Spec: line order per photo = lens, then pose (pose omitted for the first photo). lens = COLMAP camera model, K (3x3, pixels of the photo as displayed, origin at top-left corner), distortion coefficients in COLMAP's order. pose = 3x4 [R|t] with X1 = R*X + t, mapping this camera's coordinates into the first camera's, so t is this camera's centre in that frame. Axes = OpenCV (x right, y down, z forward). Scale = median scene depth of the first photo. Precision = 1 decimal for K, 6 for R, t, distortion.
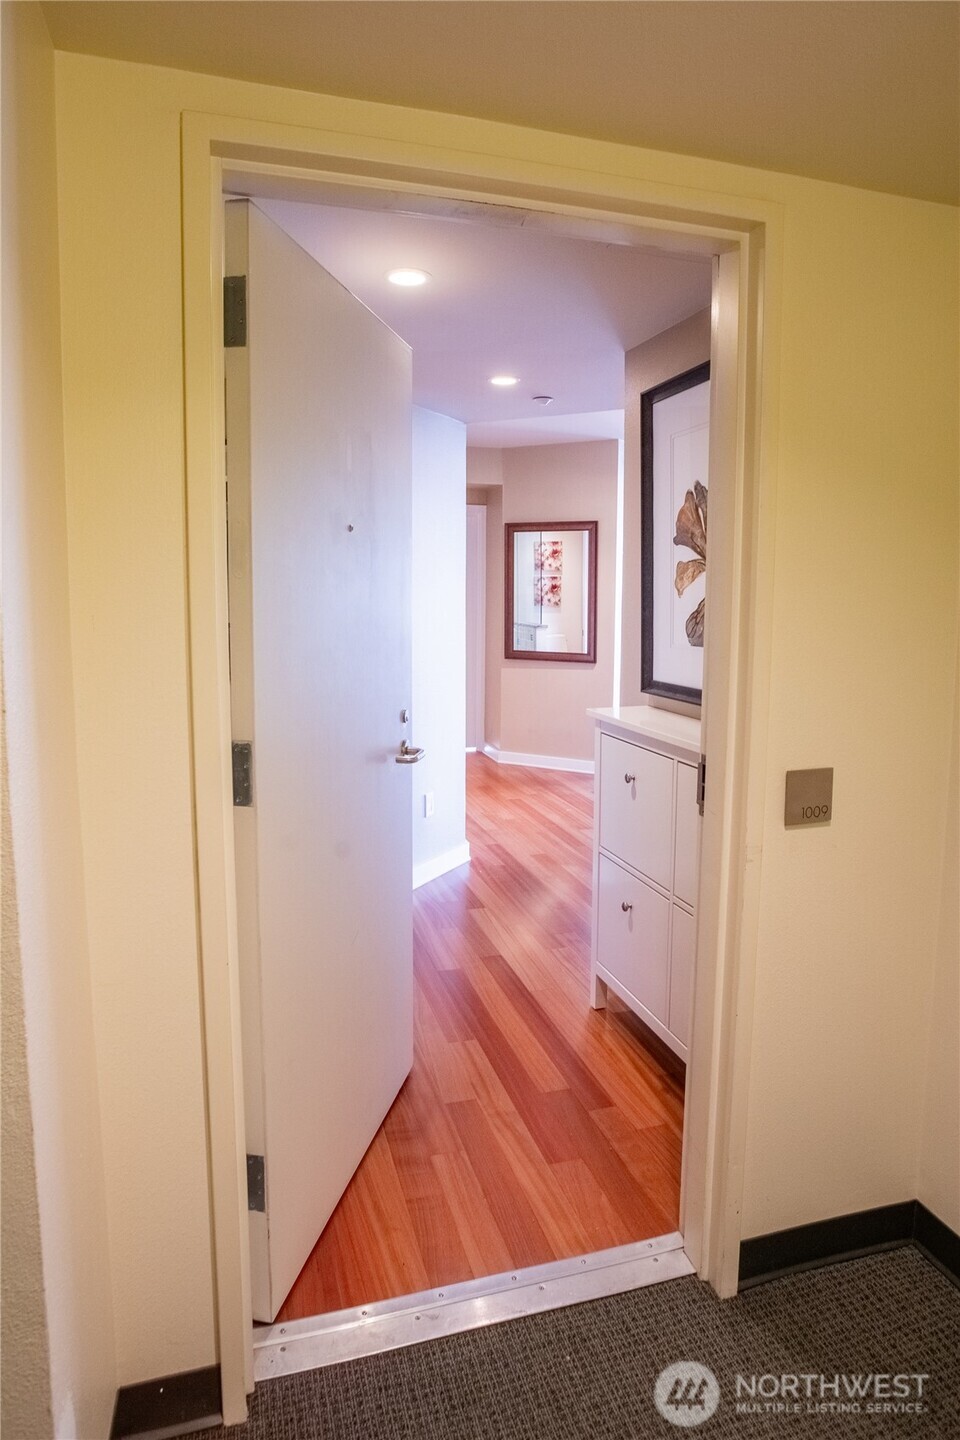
lens RADIAL K [[841.4, 0, 476.9], [0, 841.4, 678.3], [0, 0, 1]] dist [0.000996, 0.000406]
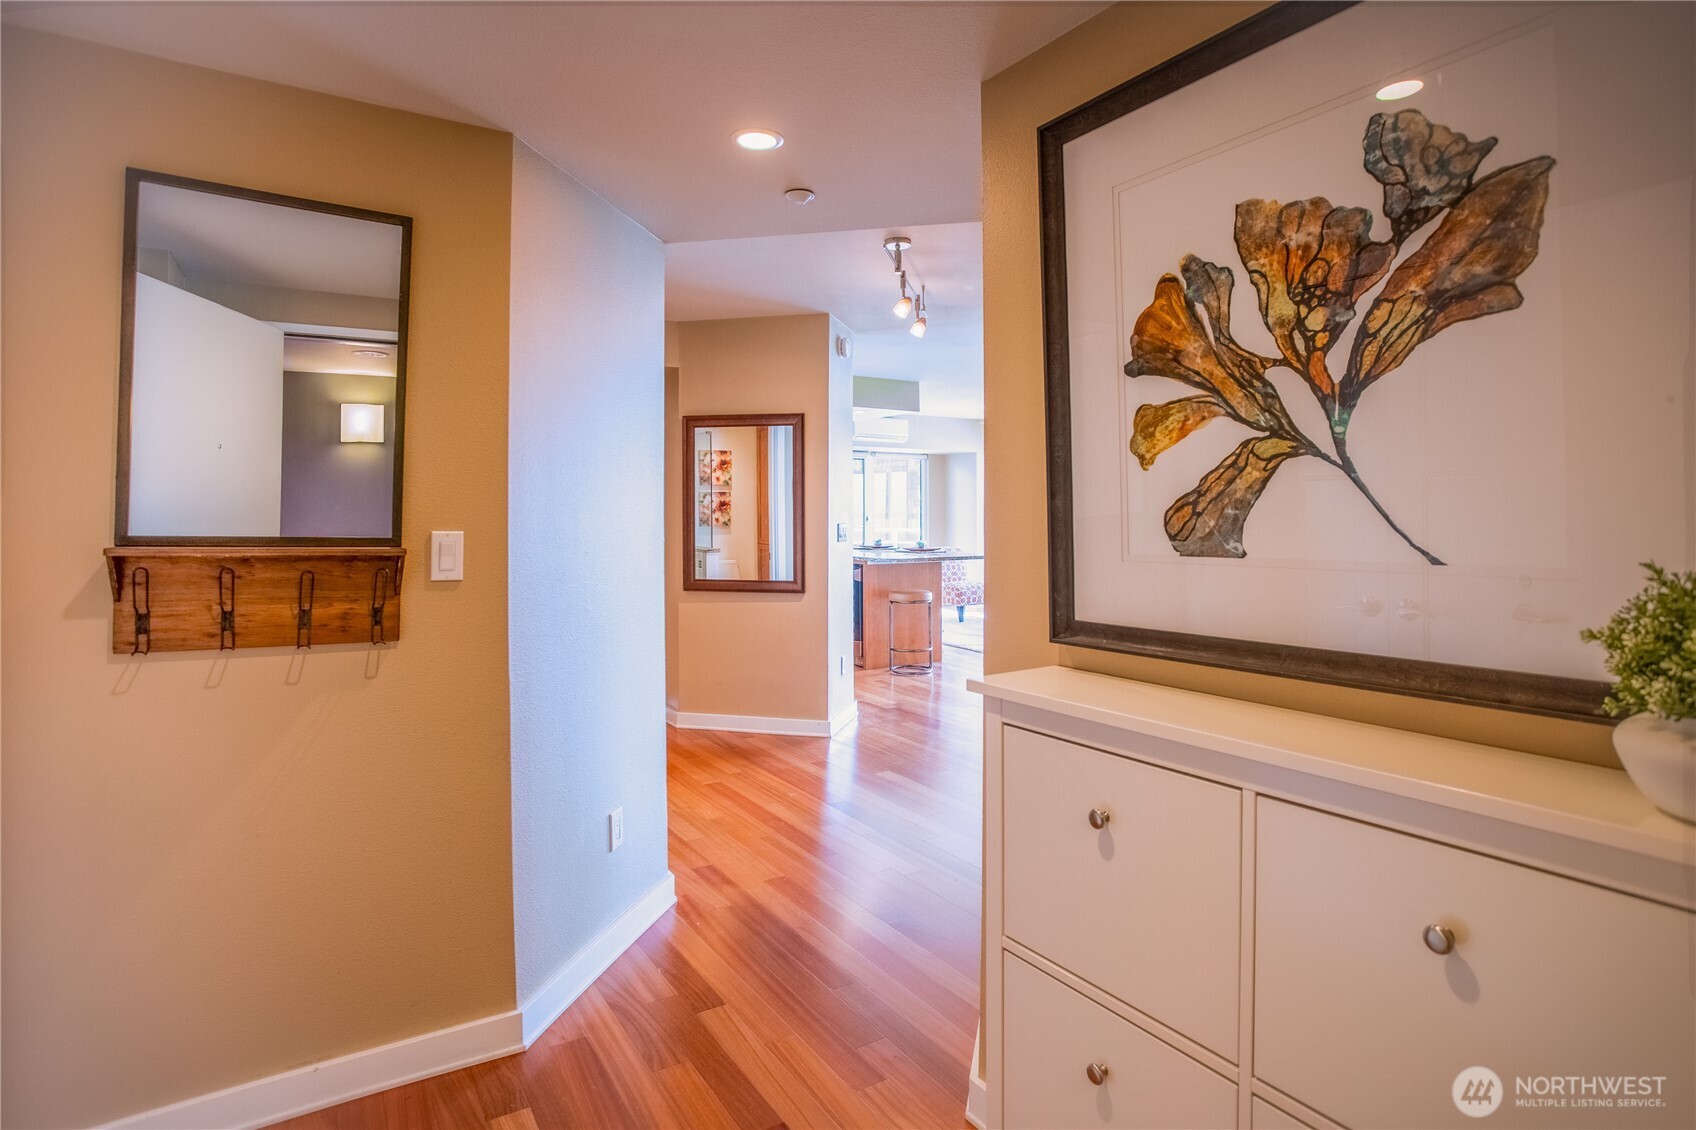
lens RADIAL K [[876.6, 0, 850.3], [0, 876.6, 530.8], [0, 0, 1]] dist [-0.016685, 0.000980]
pose [[0.962055, -0.010491, 0.272653, -0.062365], [0.034618, 0.995878, -0.083831, -0.008780], [-0.270650, 0.090089, 0.958453, 0.304687]]
